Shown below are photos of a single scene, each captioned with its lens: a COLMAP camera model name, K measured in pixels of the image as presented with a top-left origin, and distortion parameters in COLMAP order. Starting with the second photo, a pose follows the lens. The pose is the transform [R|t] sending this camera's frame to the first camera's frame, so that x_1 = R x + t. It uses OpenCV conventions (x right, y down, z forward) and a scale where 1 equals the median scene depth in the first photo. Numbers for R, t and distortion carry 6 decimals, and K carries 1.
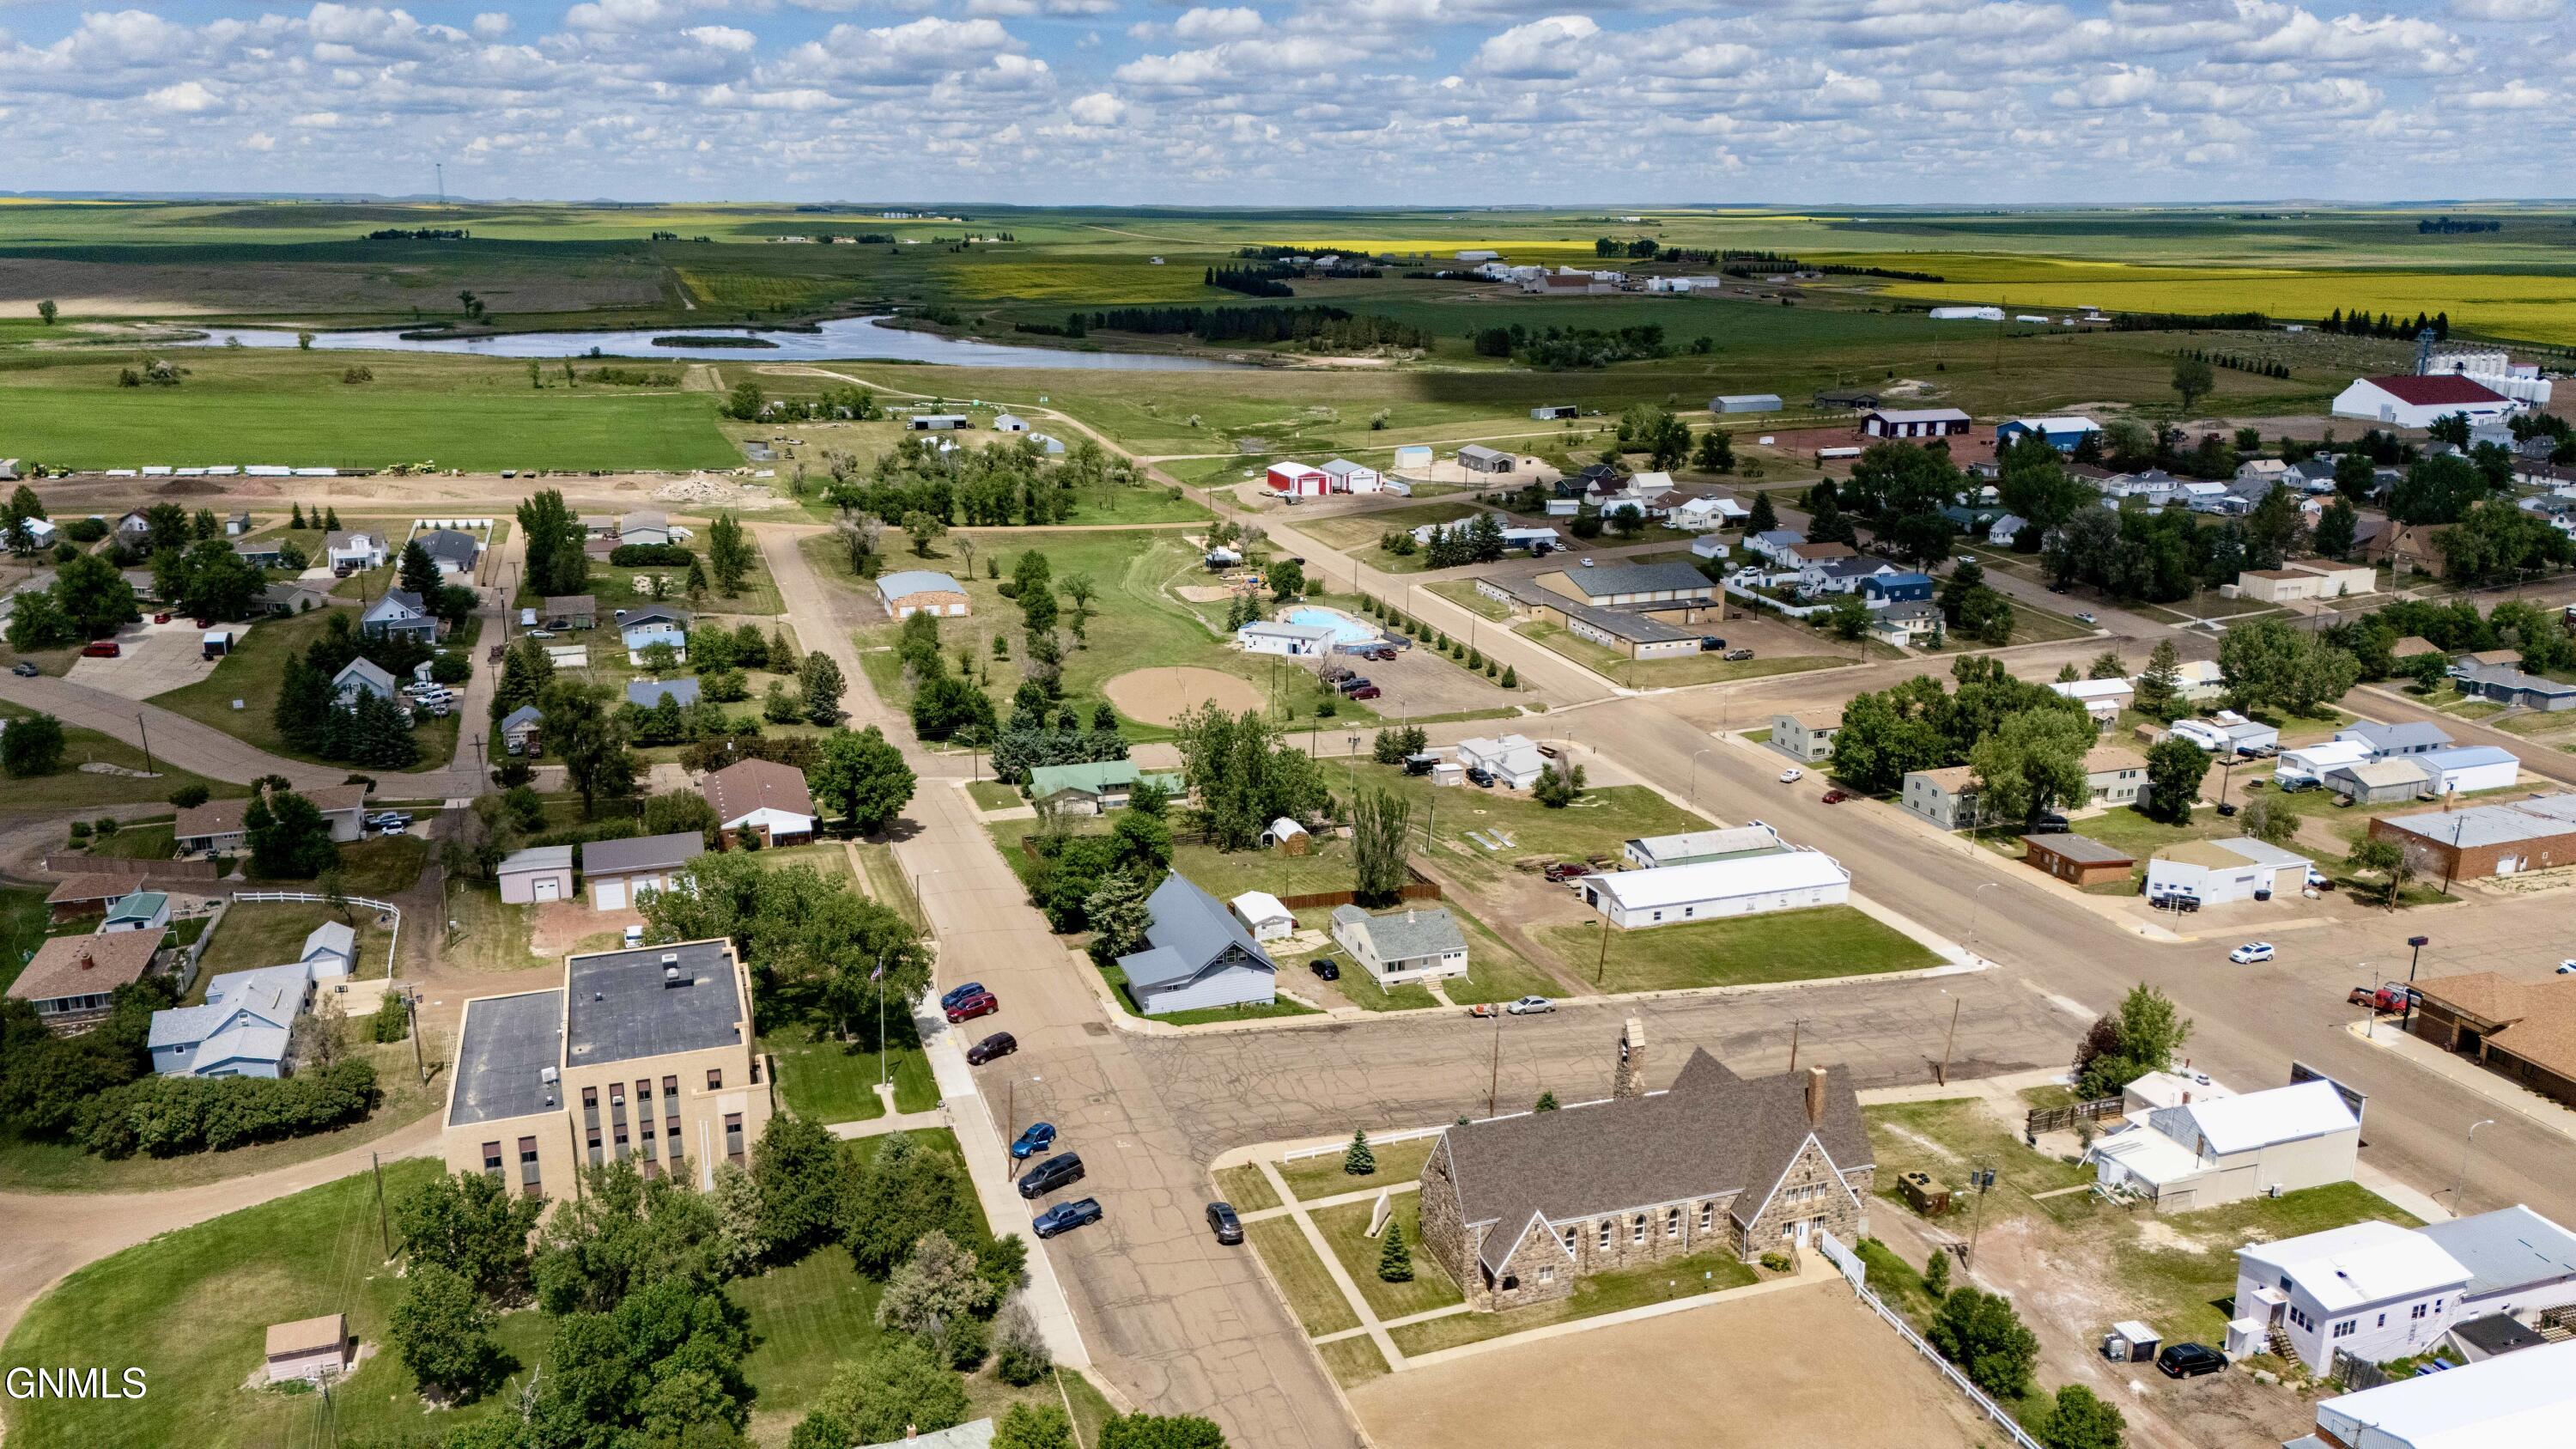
lens RADIAL K [[1883.1, 0, 1289.9], [0, 1883.1, 735.3], [0, 0, 1]] dist [0.086349, -0.088228]
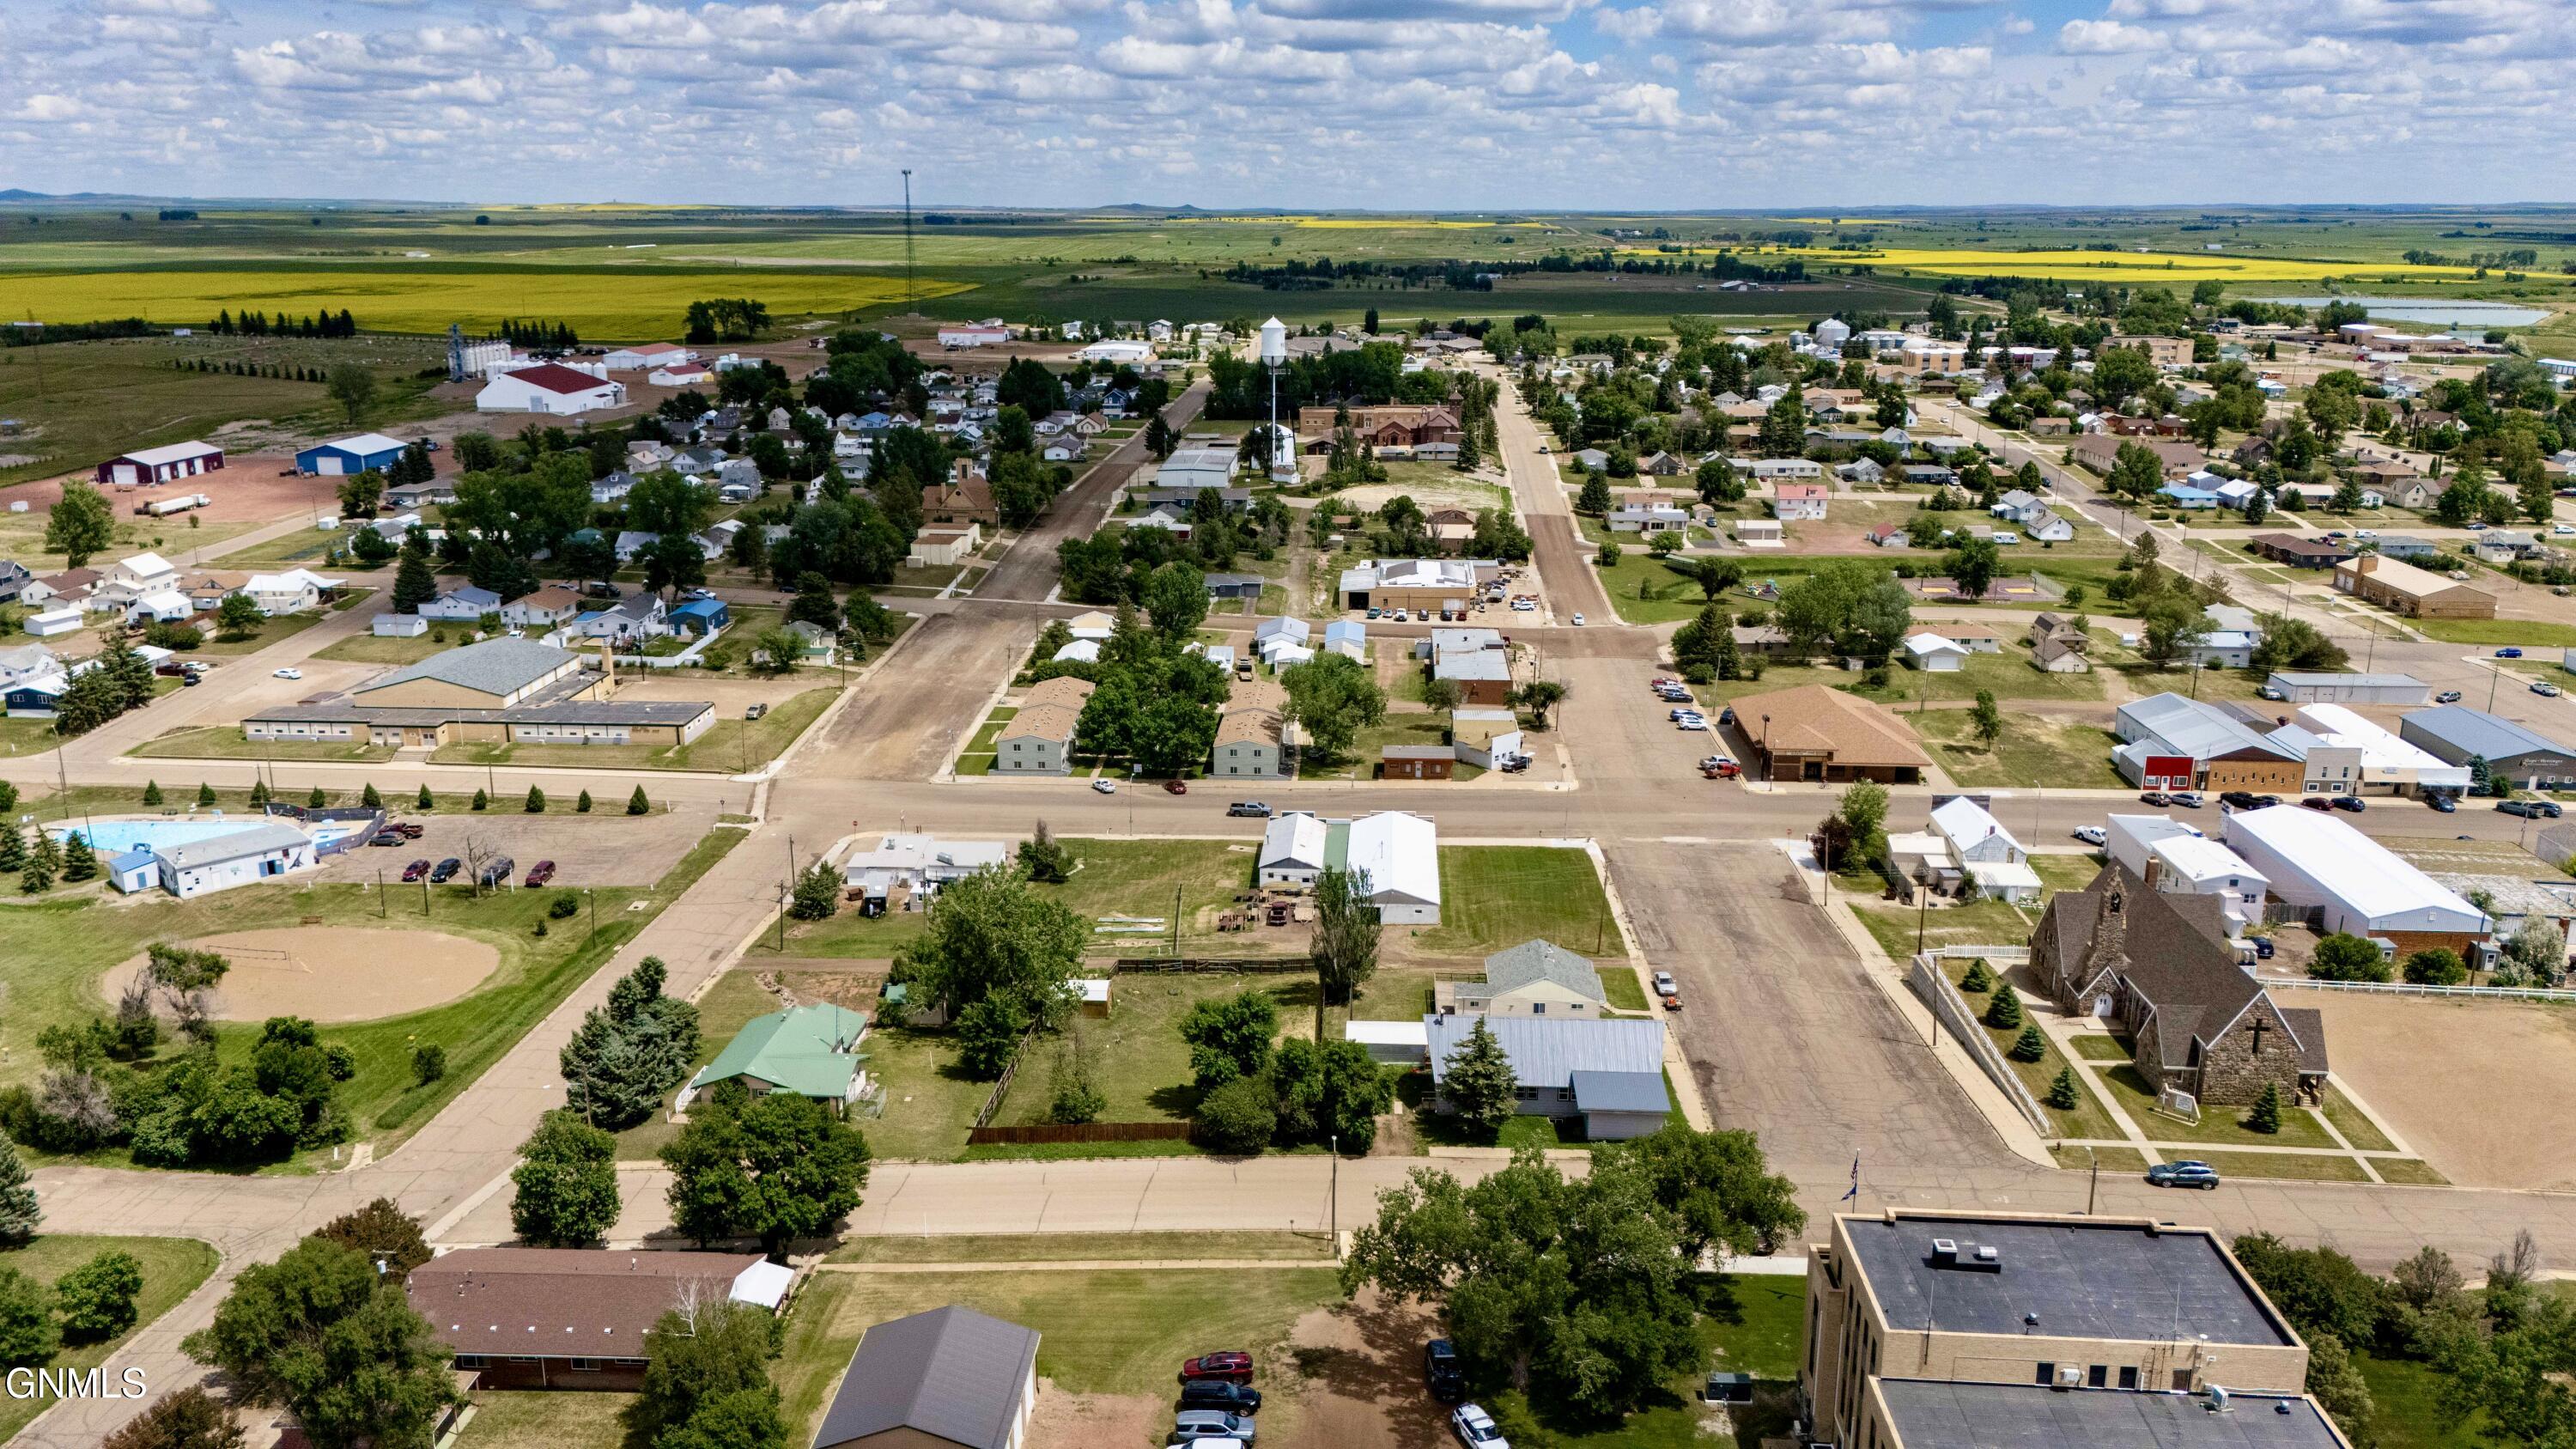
lens RADIAL K [[1883.1, 0, 1289.9], [0, 1883.1, 735.3], [0, 0, 1]] dist [0.086349, -0.088228]
pose [[0.383258, -0.252192, 0.888545, -0.654752], [0.251051, 0.954228, 0.162548, -0.161085], [-0.888868, 0.160773, 0.429028, 0.564360]]
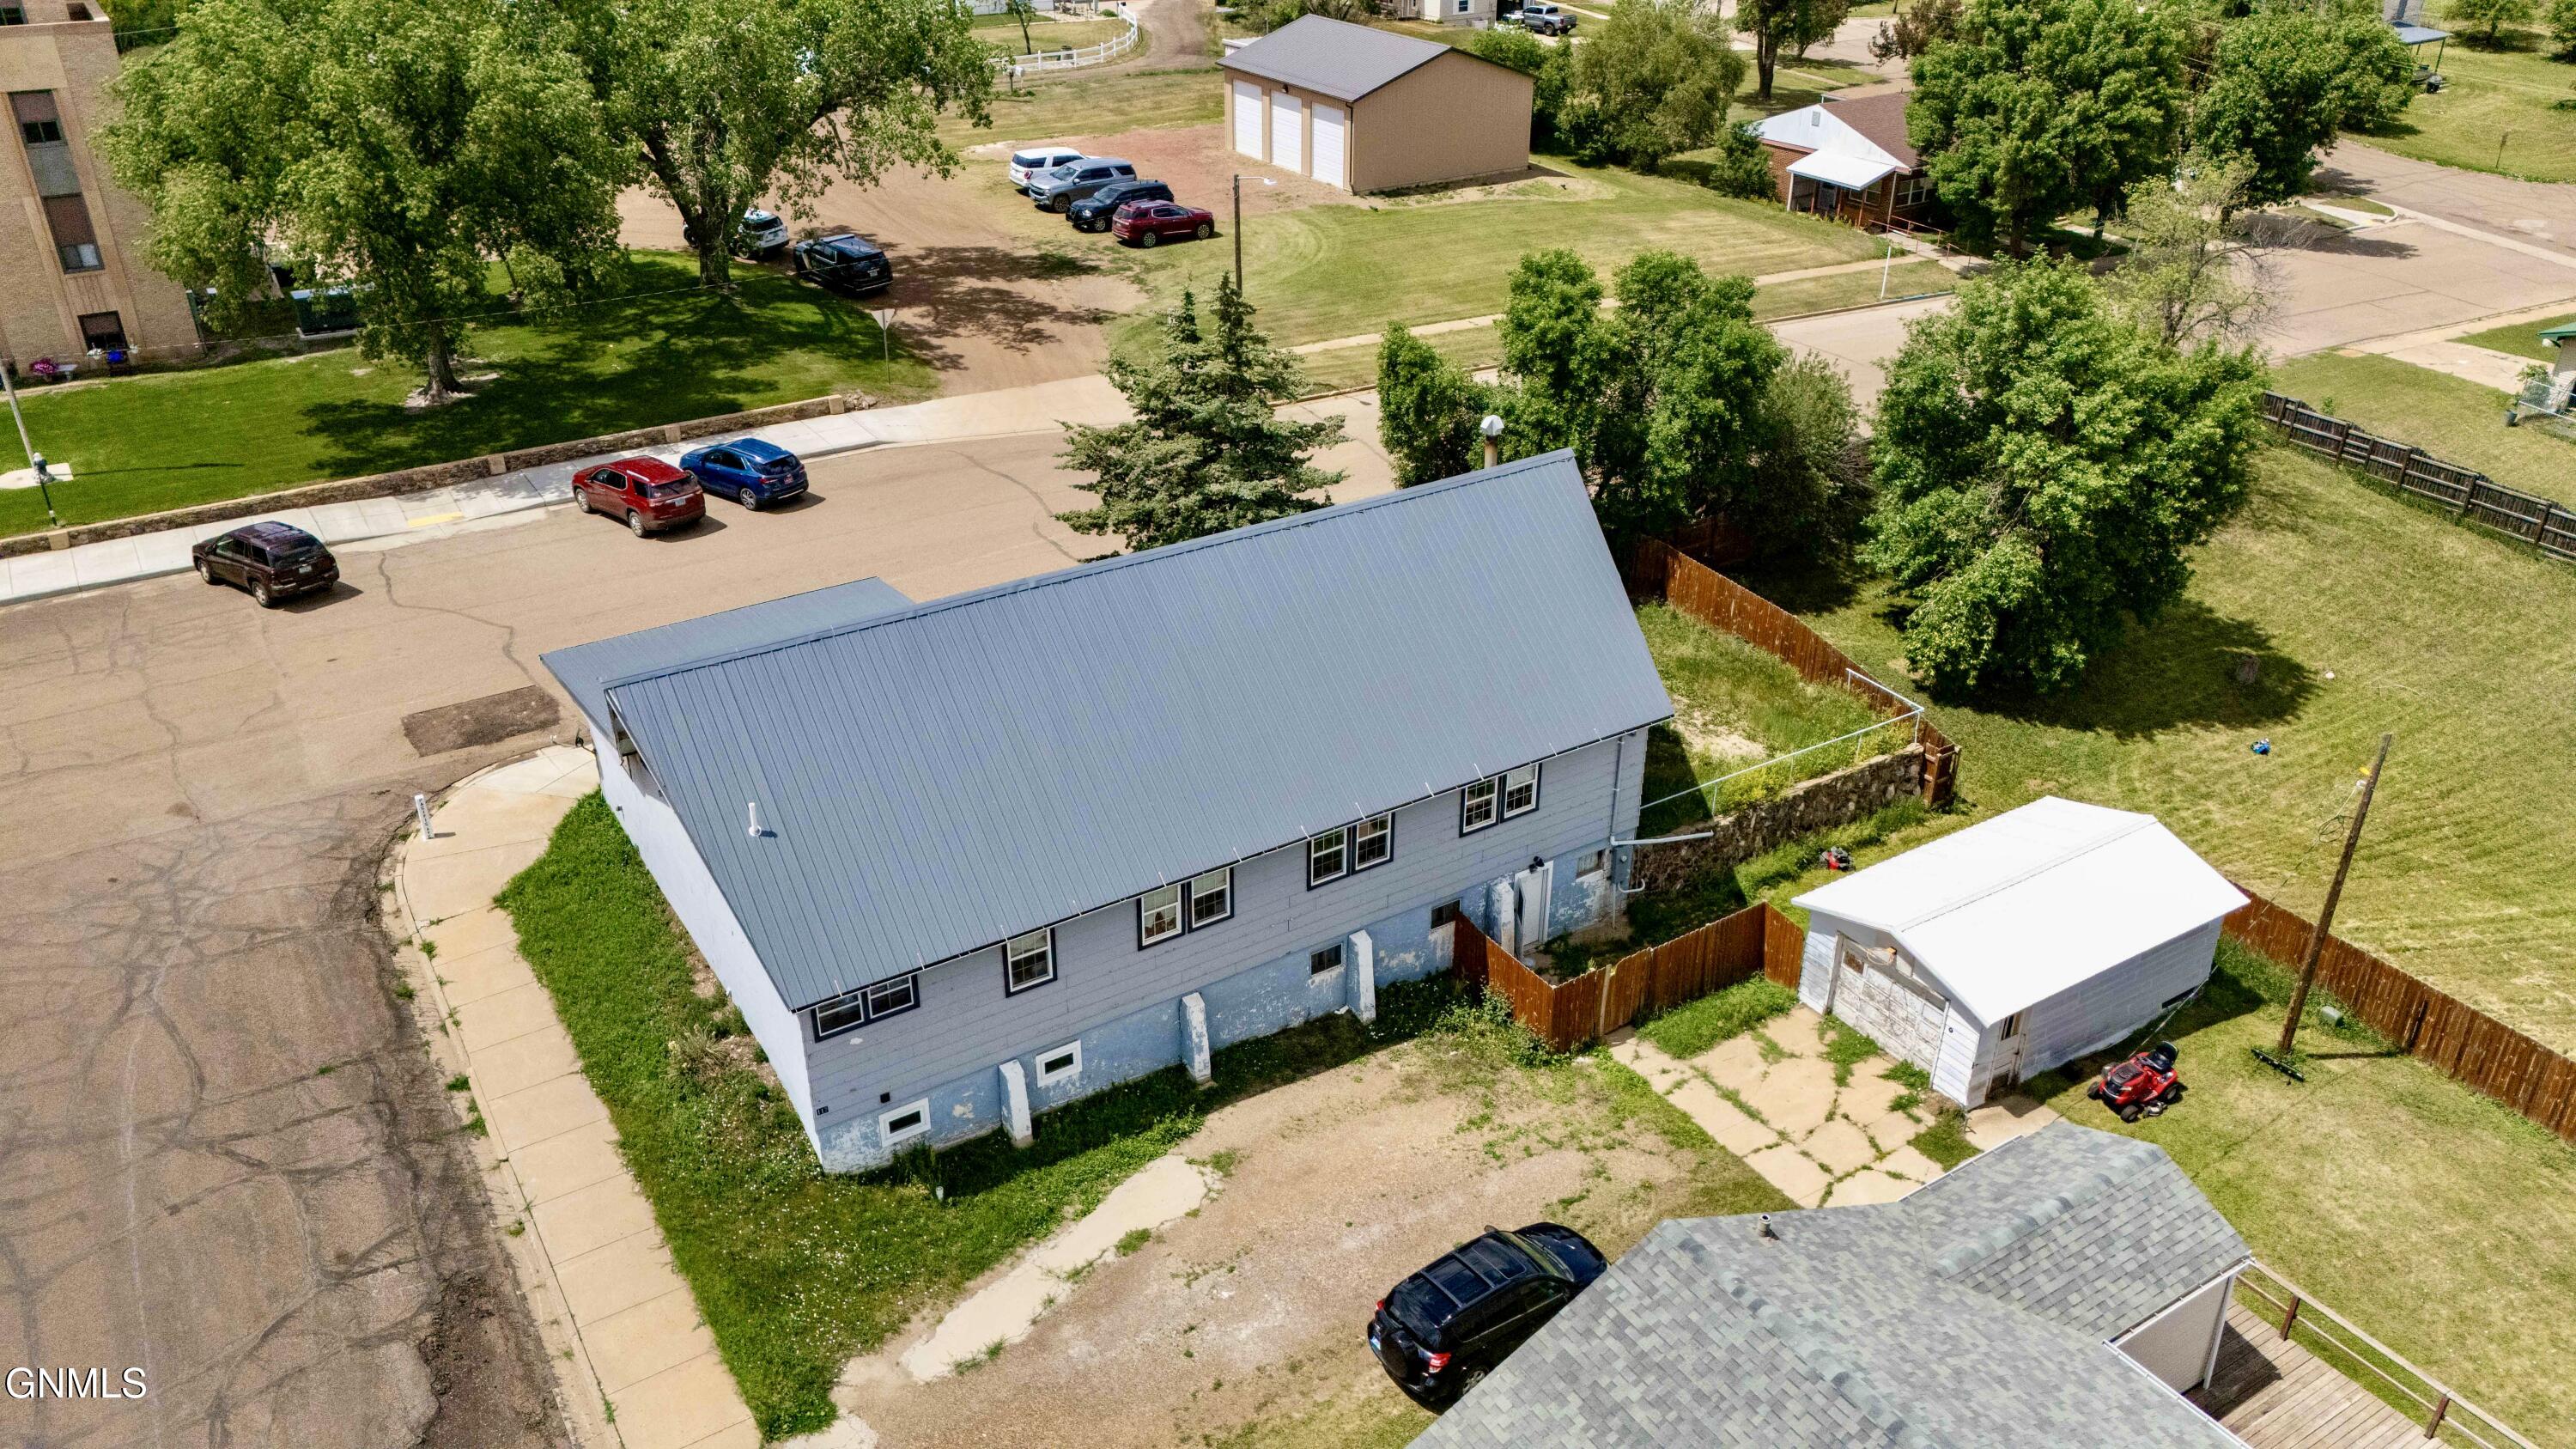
lens RADIAL K [[1883.1, 0, 1289.9], [0, 1883.1, 735.3], [0, 0, 1]] dist [0.086349, -0.088228]
pose [[0.226920, 0.463934, -0.856313, 0.103148], [-0.262881, 0.875791, 0.404825, 0.019653], [0.937764, 0.133246, 0.320694, 0.756681]]
